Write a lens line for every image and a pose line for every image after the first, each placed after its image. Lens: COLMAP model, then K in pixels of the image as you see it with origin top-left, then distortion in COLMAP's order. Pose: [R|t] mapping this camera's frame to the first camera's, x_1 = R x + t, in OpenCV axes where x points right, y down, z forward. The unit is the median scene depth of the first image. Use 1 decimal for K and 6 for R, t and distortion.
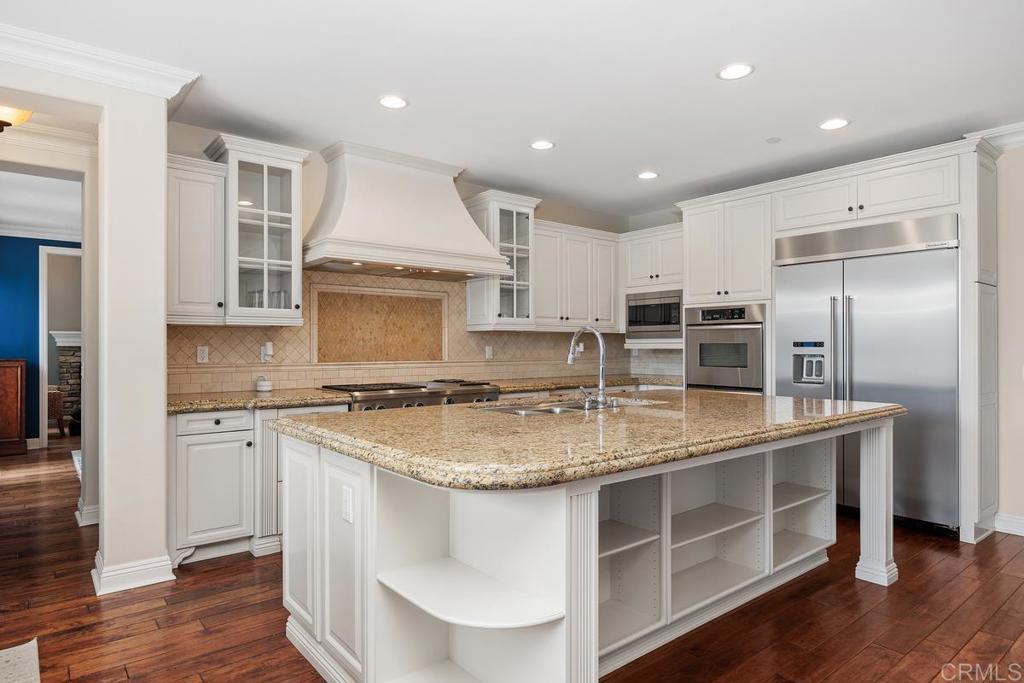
lens RADIAL K [[596.7, 0, 506.0], [0, 596.7, 343.0], [0, 0, 1]] dist [0.002314, 0.001028]
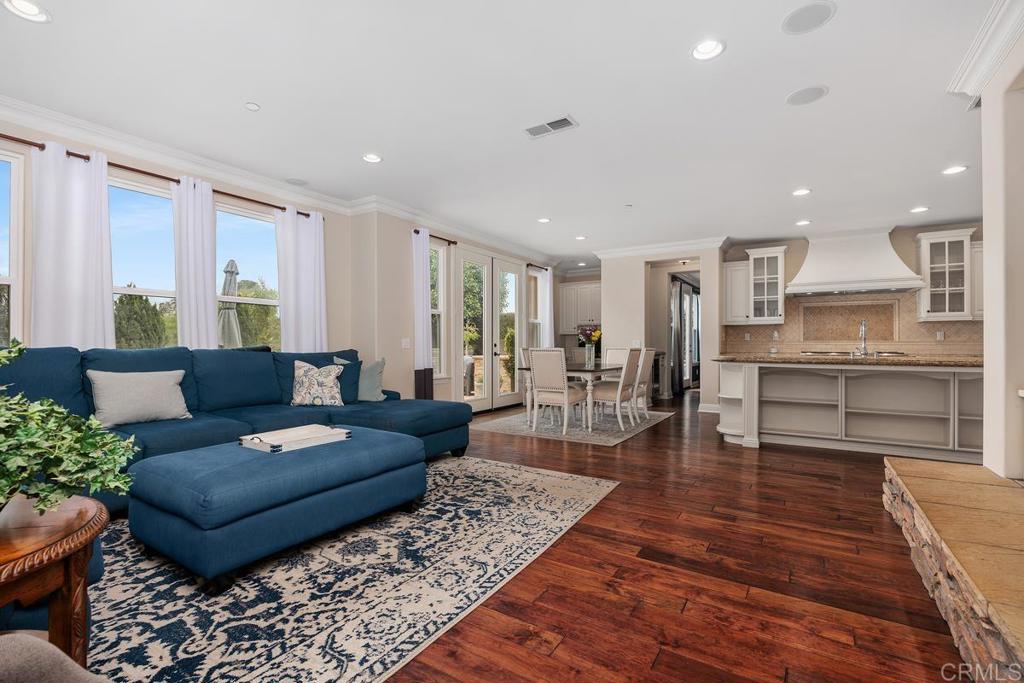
lens RADIAL K [[470.5, 0, 507.8], [0, 470.5, 344.2], [0, 0, 1]] dist [-0.004017, -0.000522]
pose [[0.315976, 0.001379, -0.948766, 0.847236], [0.003246, 0.999992, 0.002535, 0.034505], [0.948761, -0.003881, 0.315969, -0.462691]]
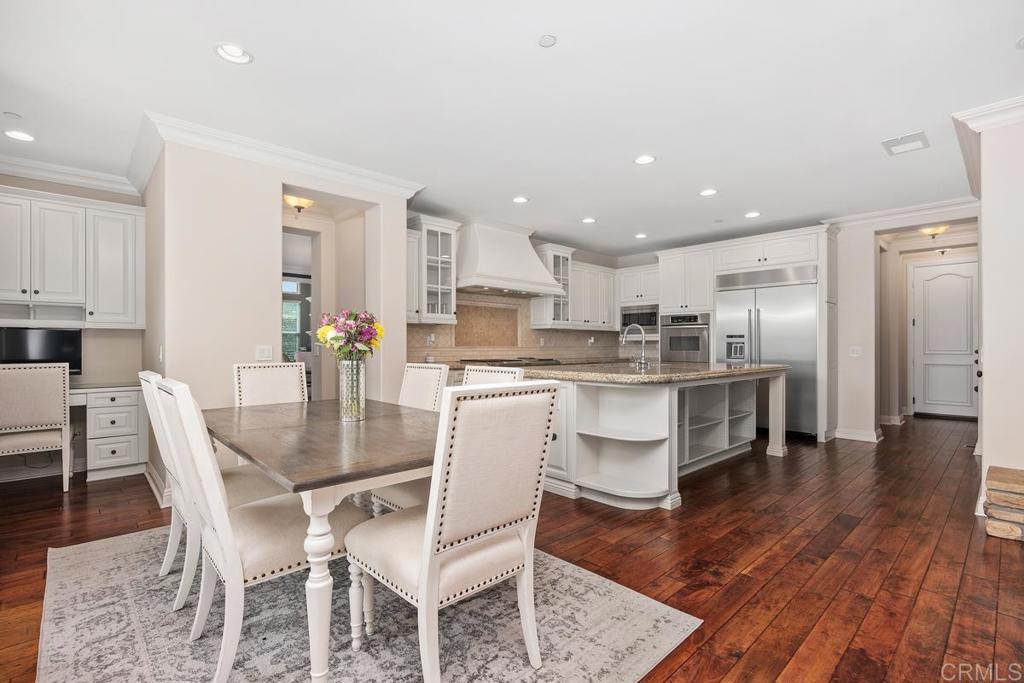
lens RADIAL K [[470.5, 0, 507.8], [0, 470.5, 344.2], [0, 0, 1]] dist [-0.004017, -0.000522]
pose [[0.997639, 0.001799, 0.068654, -0.237797], [-0.001952, 0.999996, 0.002149, 0.021912], [-0.068650, -0.002278, 0.997638, -0.307216]]
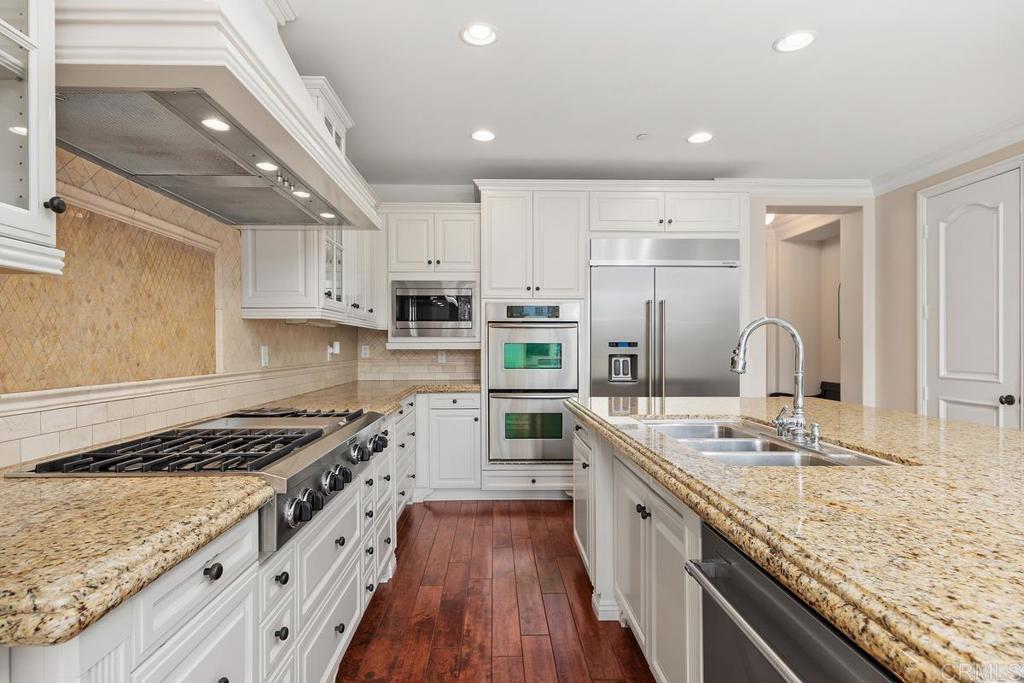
lens RADIAL K [[545.5, 0, 507.0], [0, 545.5, 343.4], [0, 0, 1]] dist [0.028059, 0.000174]
pose [[0.607807, 0.005447, 0.794066, -0.351861], [-0.004708, 0.999984, -0.003256, 0.004049], [-0.794071, -0.001759, 0.607823, 0.549185]]
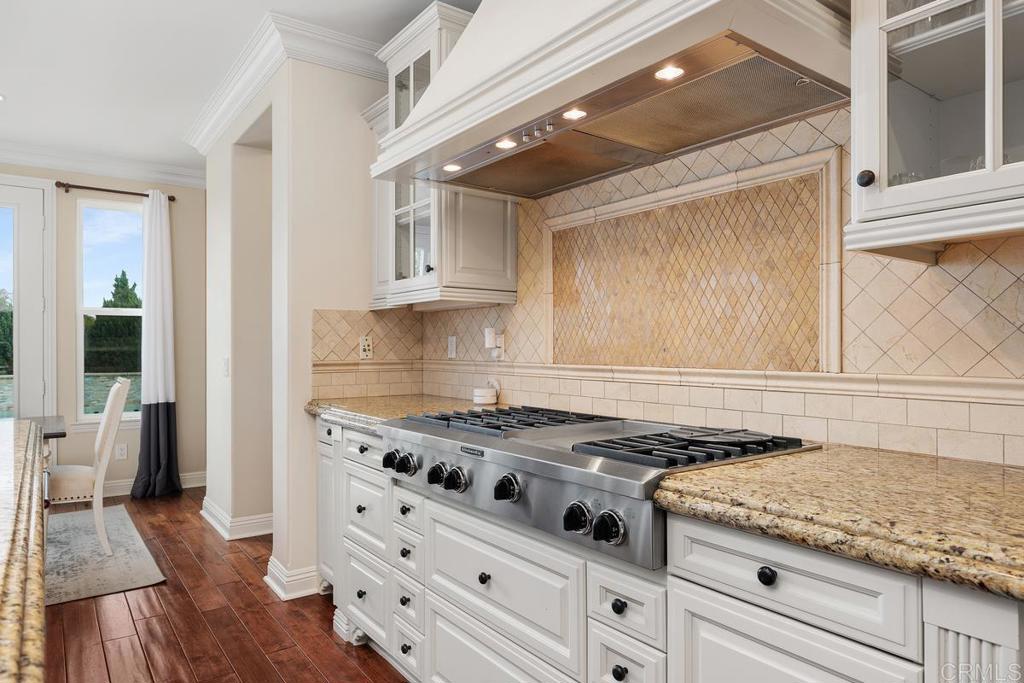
lens RADIAL K [[631.6, 0, 512.0], [0, 631.6, 341.5], [0, 0, 1]] dist [-0.001126, -0.000110]
pose [[-0.045431, -0.006541, -0.998946, 0.237004], [0.008501, 0.999940, -0.006934, 0.015185], [0.998931, -0.008807, -0.045372, 0.913450]]
